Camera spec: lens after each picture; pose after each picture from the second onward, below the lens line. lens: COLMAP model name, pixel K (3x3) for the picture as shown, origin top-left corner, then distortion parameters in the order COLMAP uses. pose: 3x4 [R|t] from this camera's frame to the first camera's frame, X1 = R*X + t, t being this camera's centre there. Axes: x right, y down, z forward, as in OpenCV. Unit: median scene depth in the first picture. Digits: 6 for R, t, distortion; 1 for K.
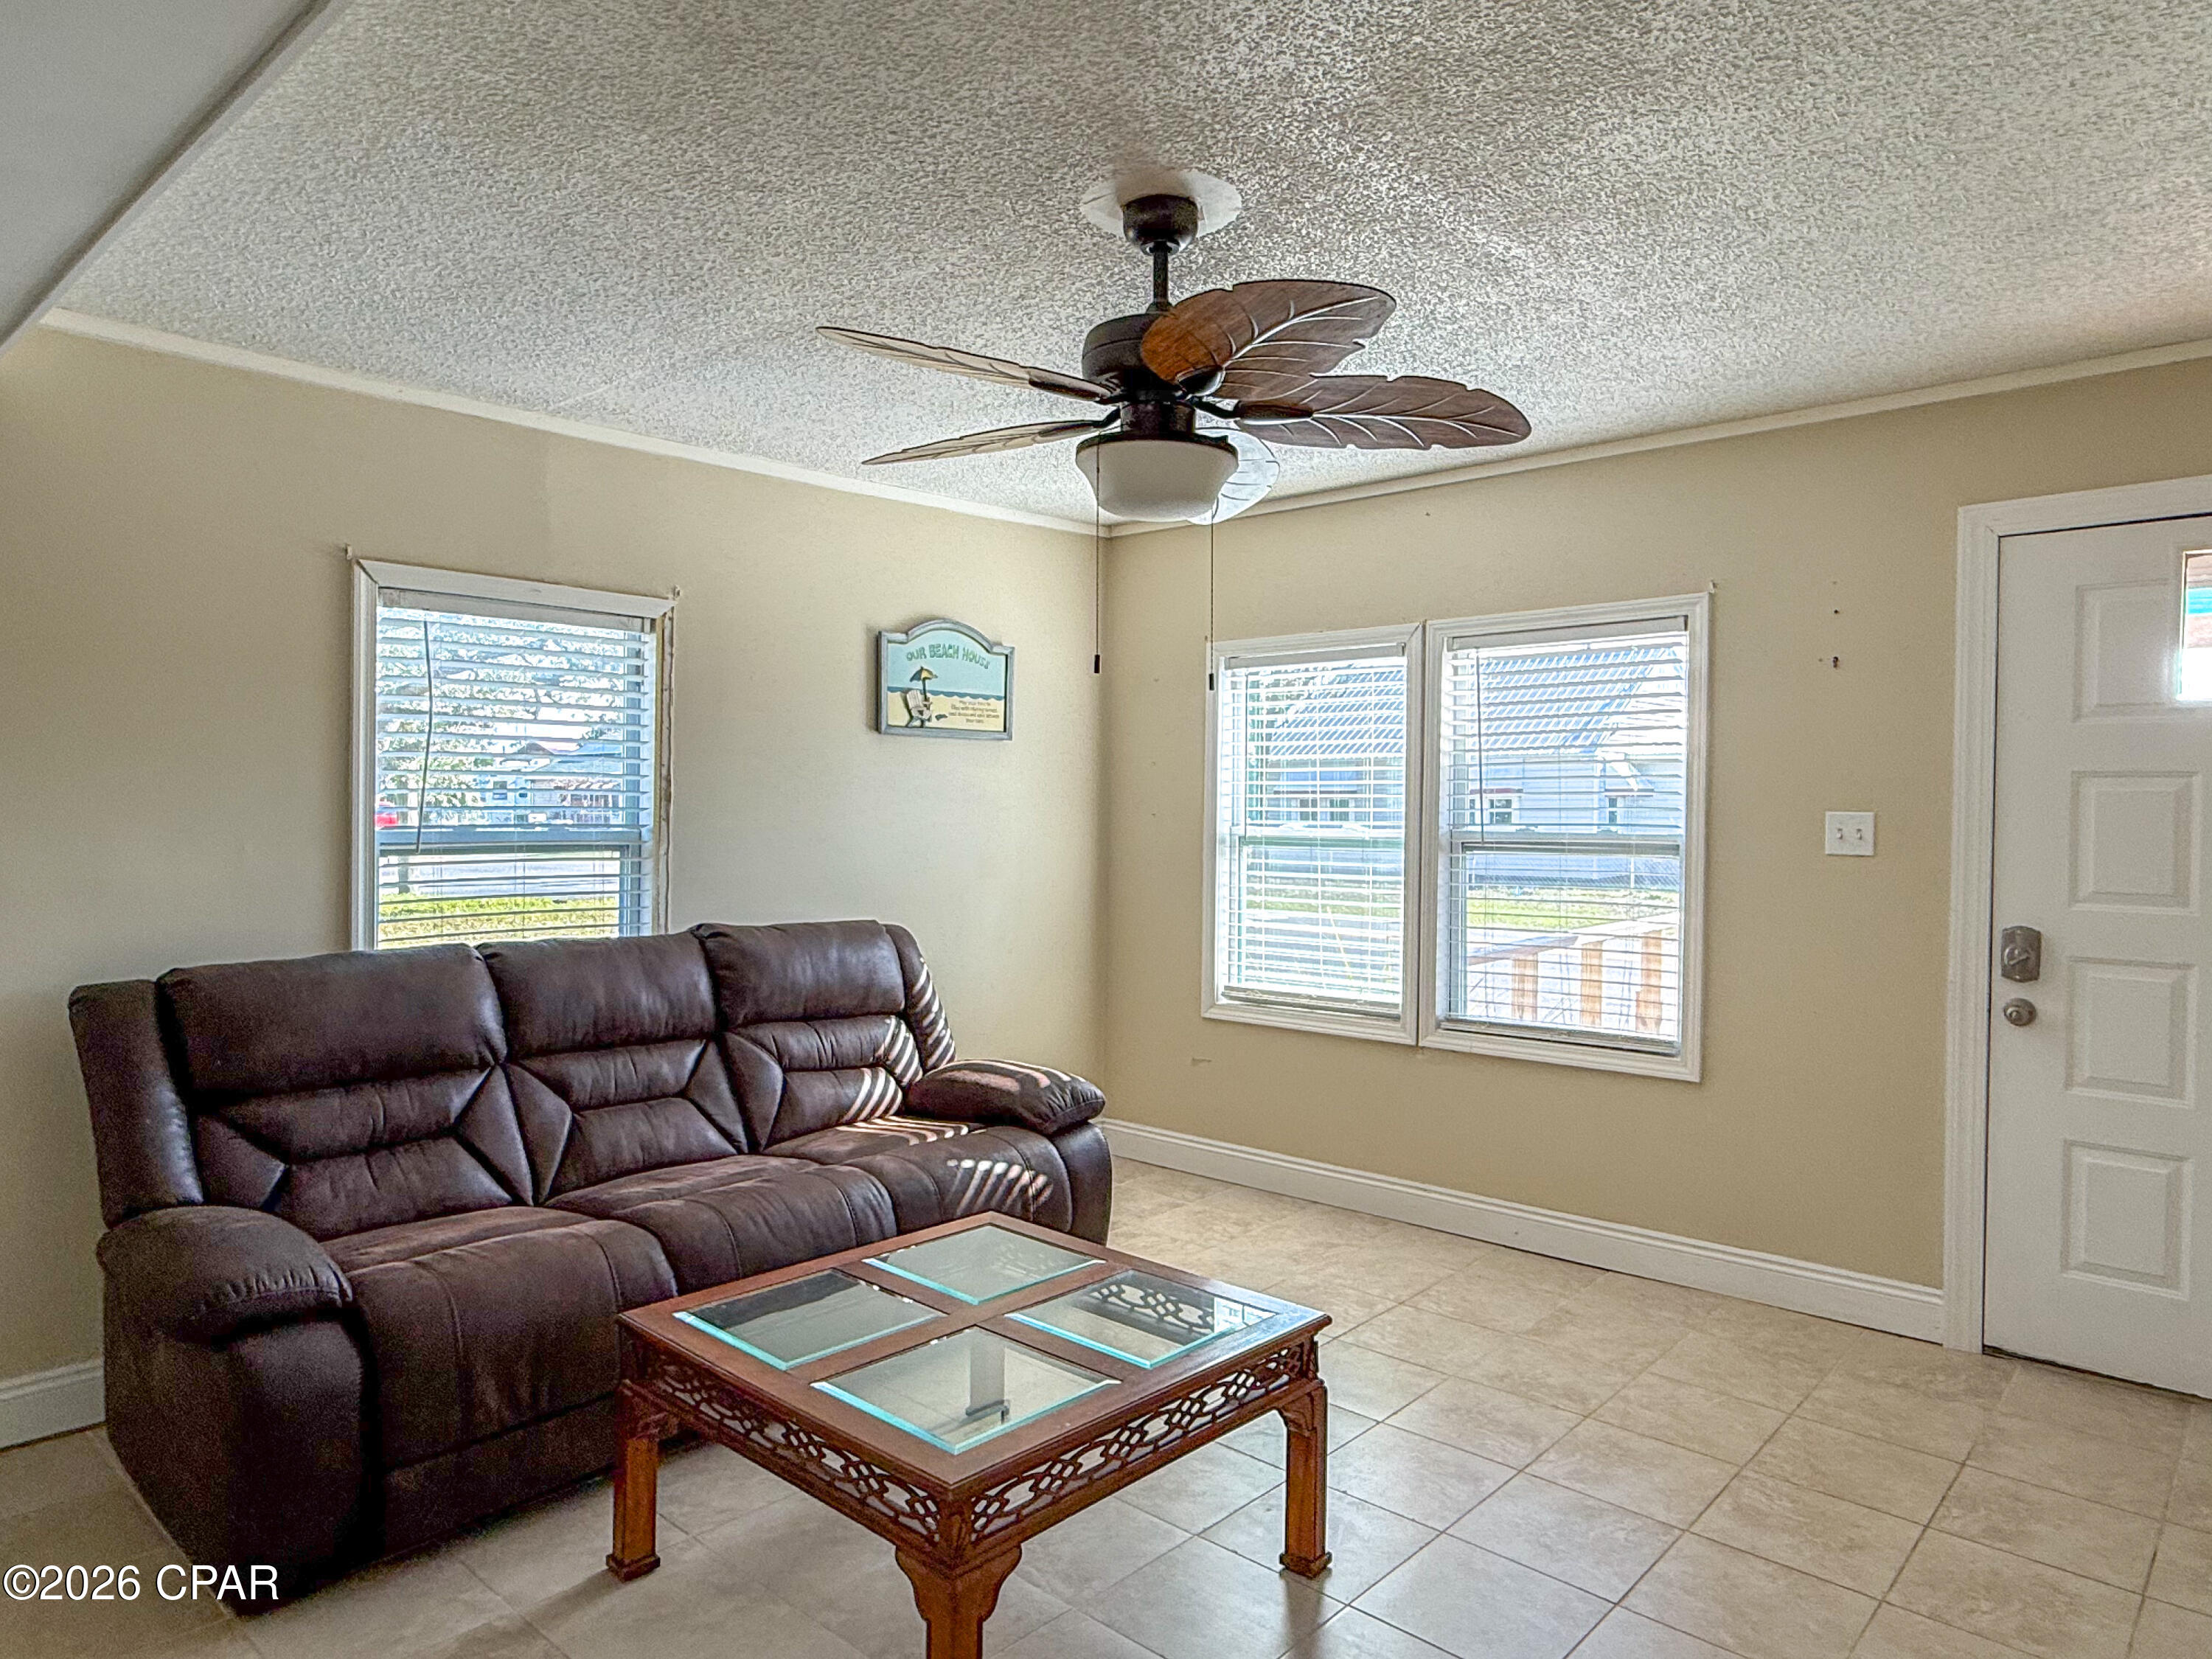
lens RADIAL K [[1355.7, 0, 1106.0], [0, 1355.7, 829.5], [0, 0, 1]] dist [-0.004096, -0.001175]
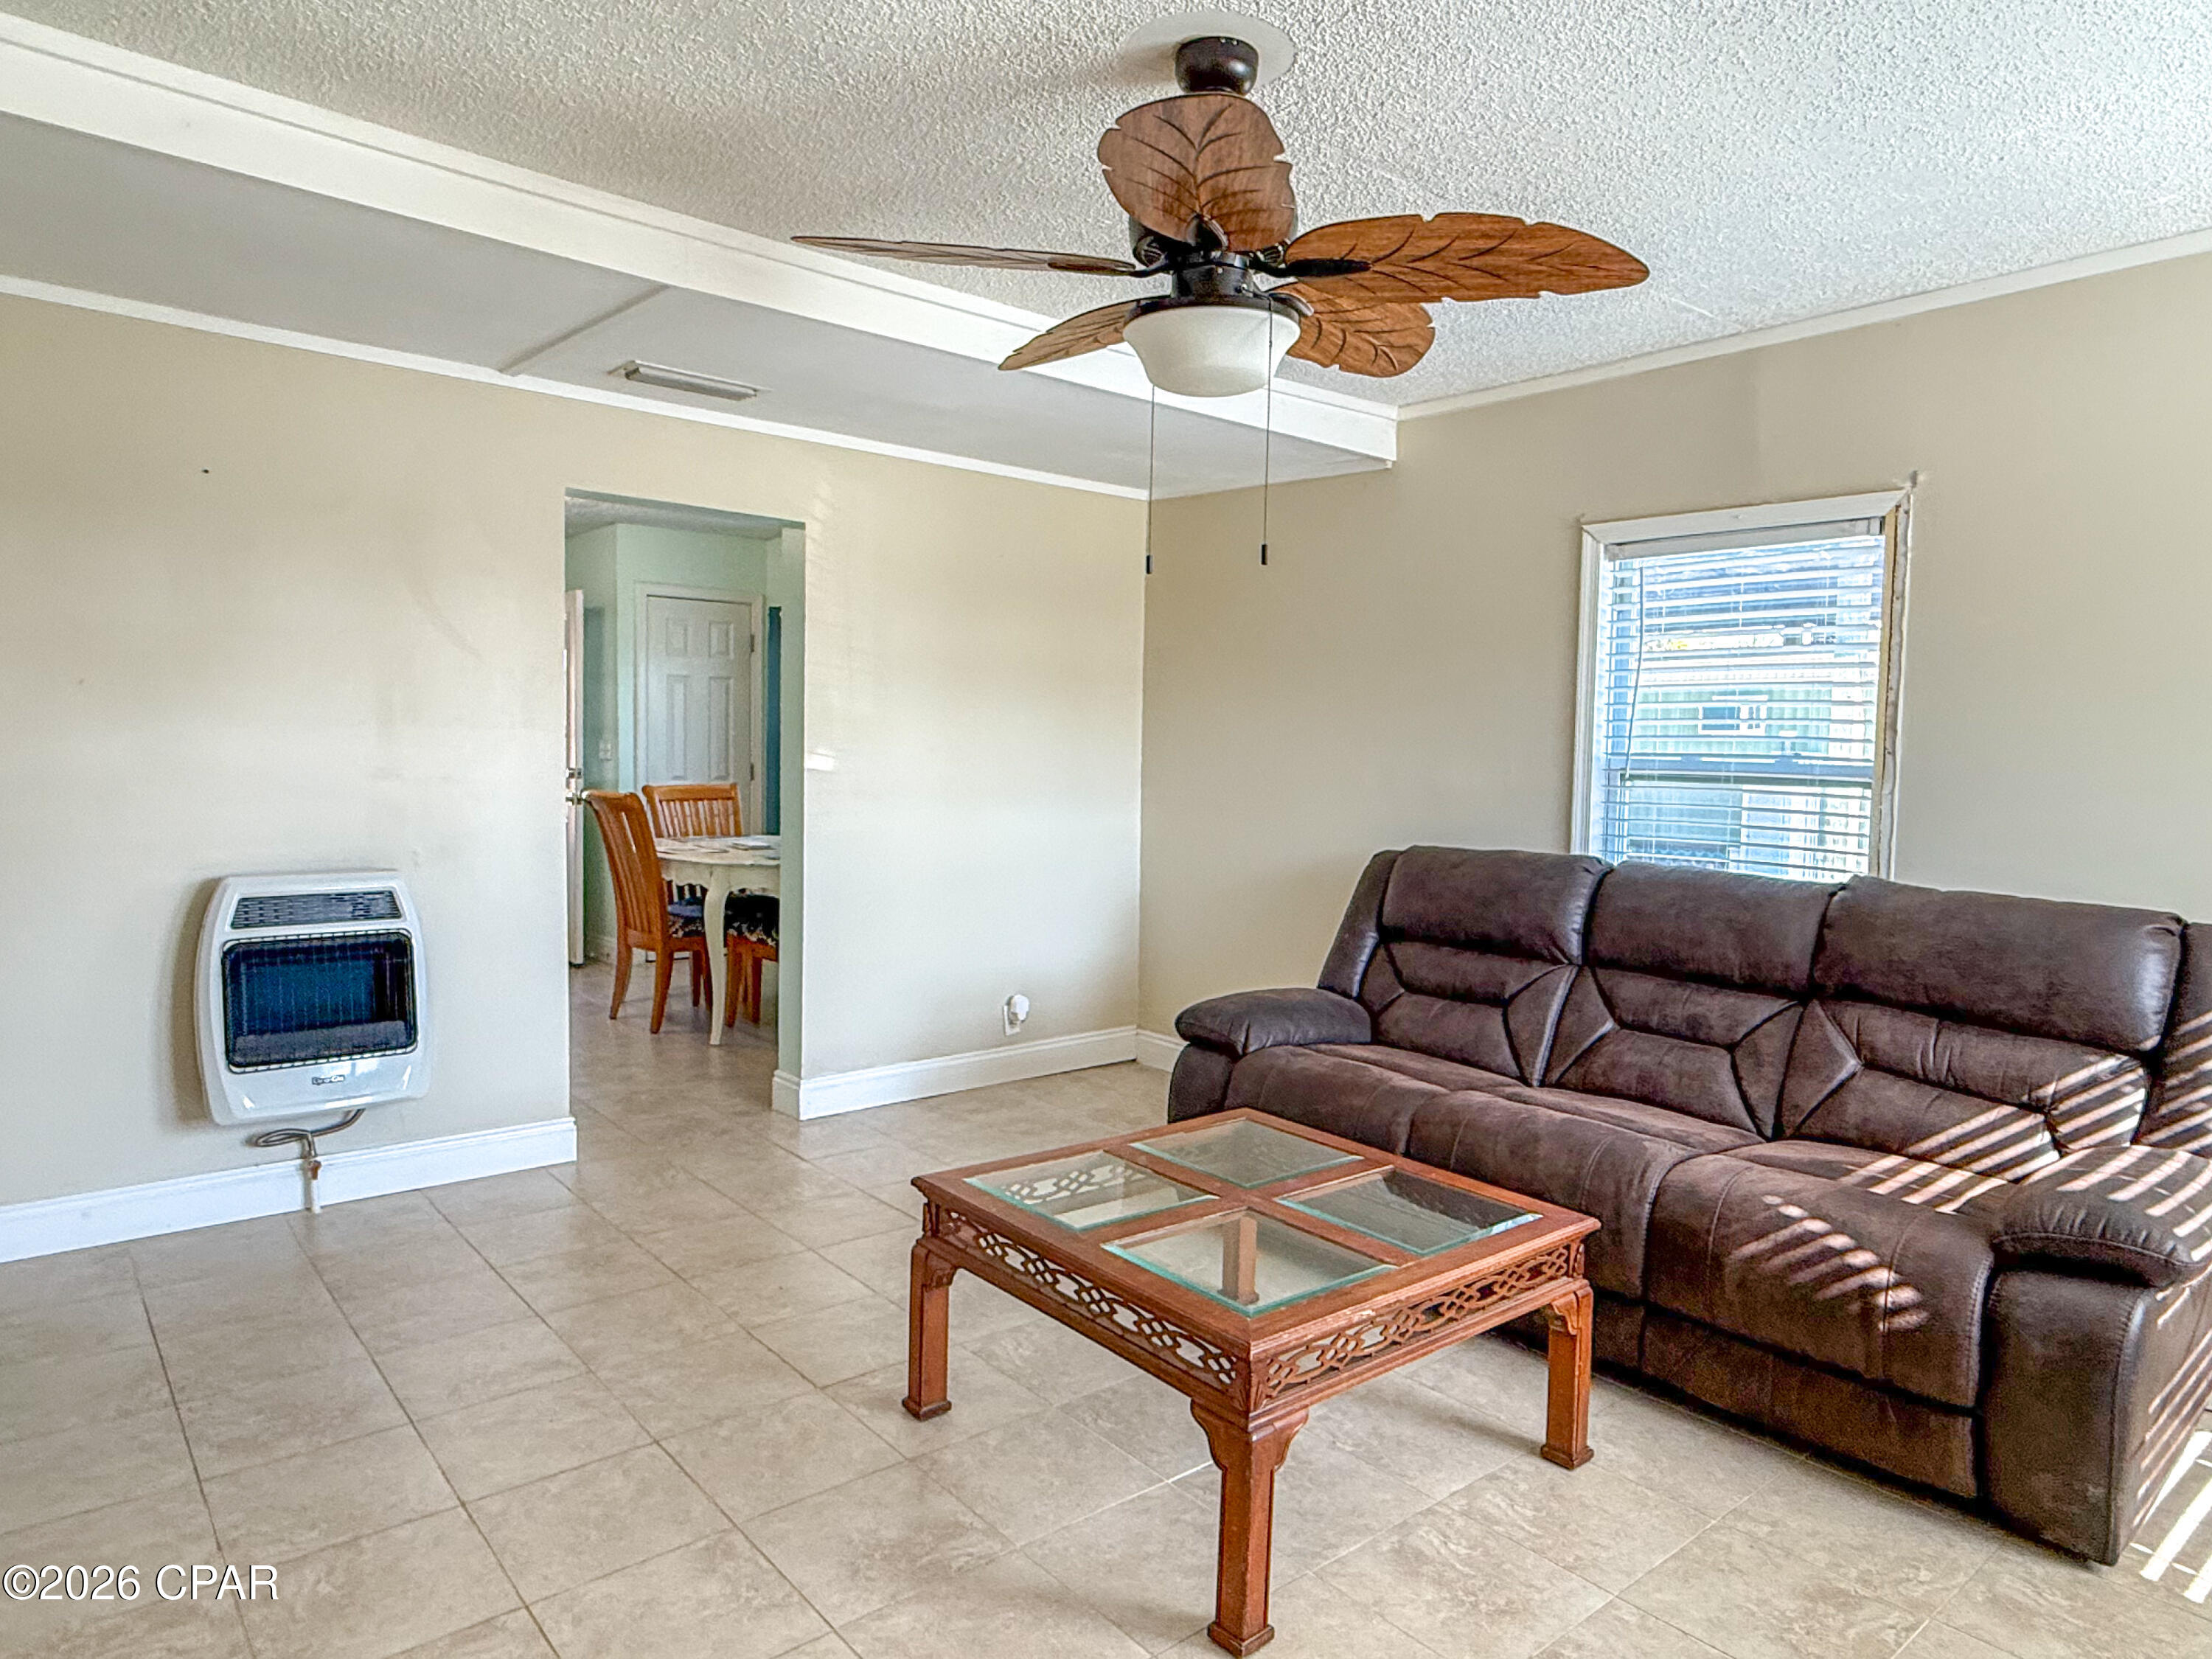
lens RADIAL K [[1377.9, 0, 1106.0], [0, 1377.9, 829.5], [0, 0, 1]] dist [0.001253, 0.001794]
pose [[-0.127038, 0.052985, -0.990482, 0.674828], [-0.042322, 0.997373, 0.058782, 0.012047], [0.990995, 0.049387, -0.124462, 0.714098]]
